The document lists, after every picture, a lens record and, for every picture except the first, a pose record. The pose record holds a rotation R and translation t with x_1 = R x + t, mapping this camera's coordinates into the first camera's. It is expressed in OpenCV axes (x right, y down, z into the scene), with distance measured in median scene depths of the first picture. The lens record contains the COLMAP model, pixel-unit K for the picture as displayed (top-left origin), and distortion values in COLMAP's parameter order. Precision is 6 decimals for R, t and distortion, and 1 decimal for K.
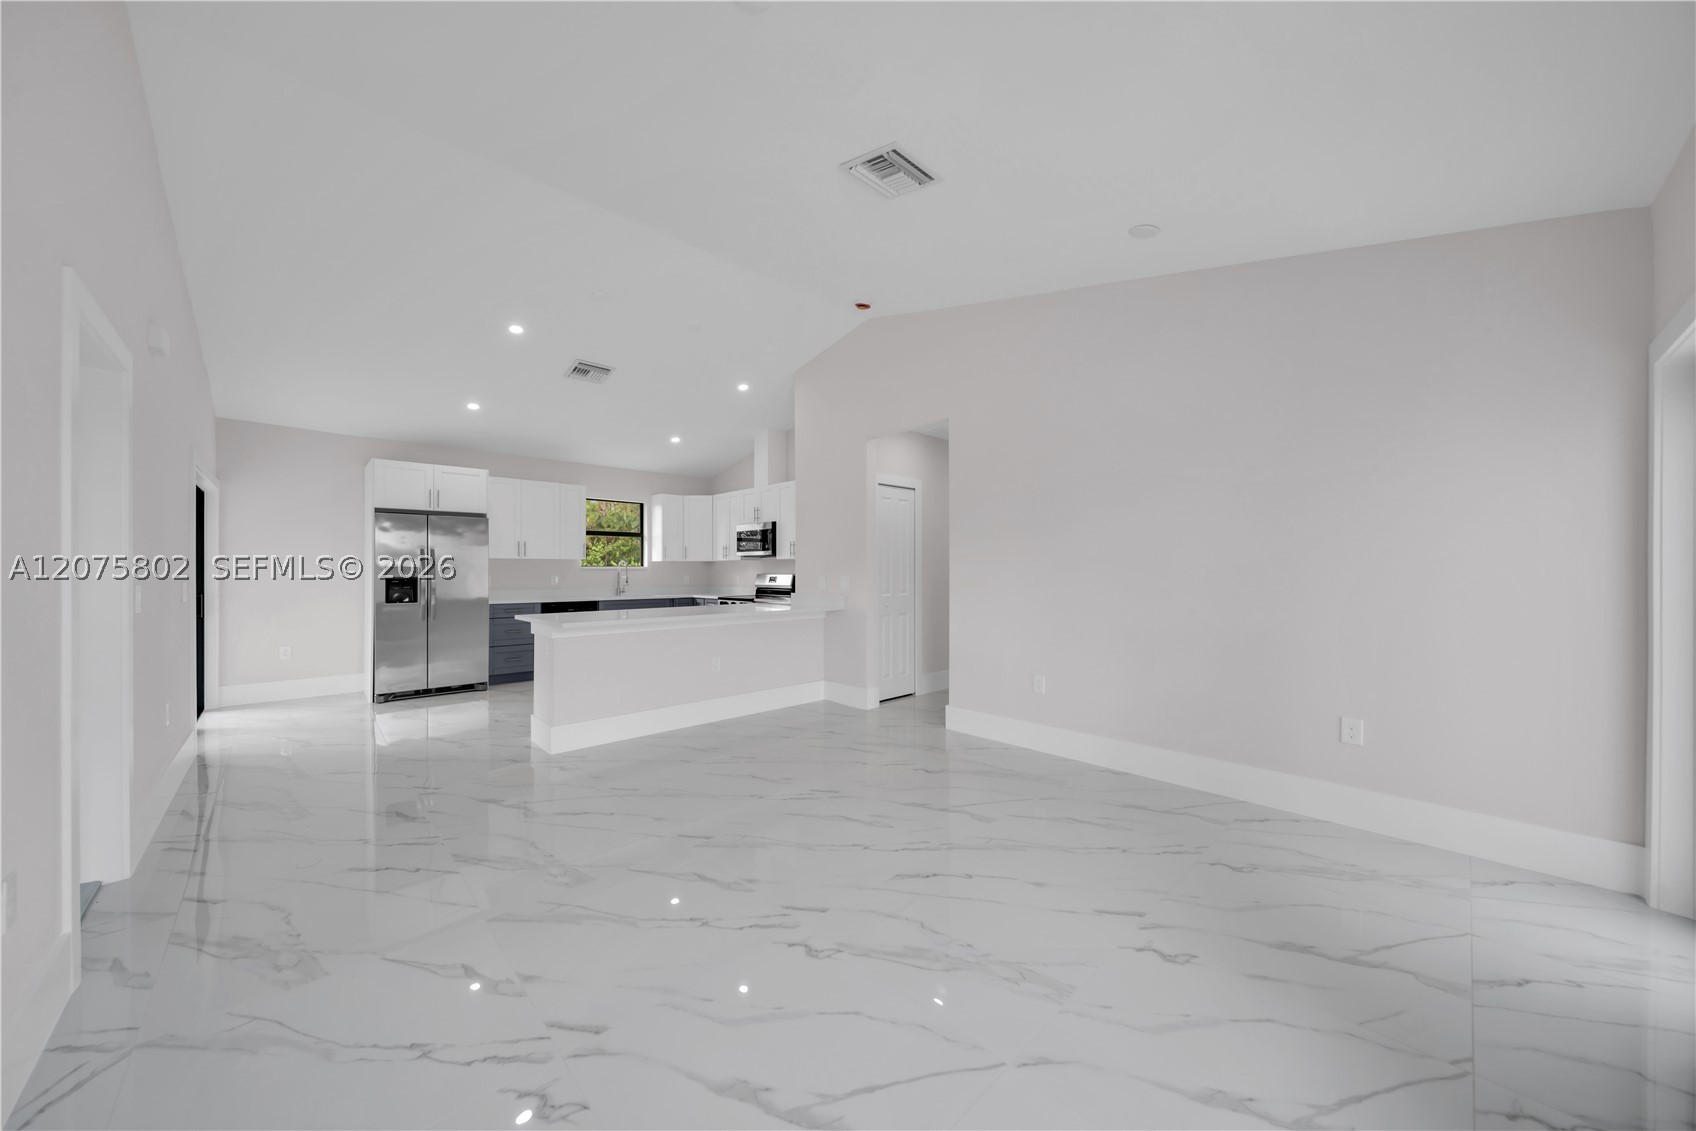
lens RADIAL K [[589.8, 0, 851.1], [0, 589.8, 568.7], [0, 0, 1]] dist [-0.000172, -0.000068]
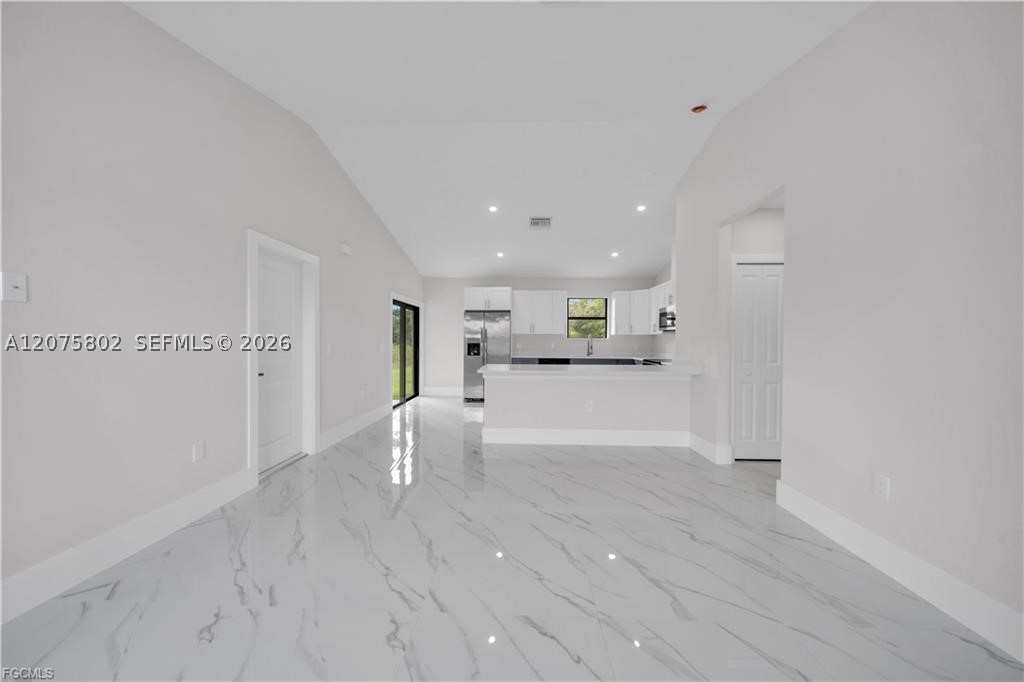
lens RADIAL K [[356.1, 0, 512.5], [0, 356.1, 341.8], [0, 0, 1]] dist [-0.000172, -0.000068]
pose [[0.692561, 0.008581, -0.721308, 0.228500], [-0.005128, 0.999963, 0.006972, 0.000670], [0.721341, -0.001130, 0.692579, 0.222462]]
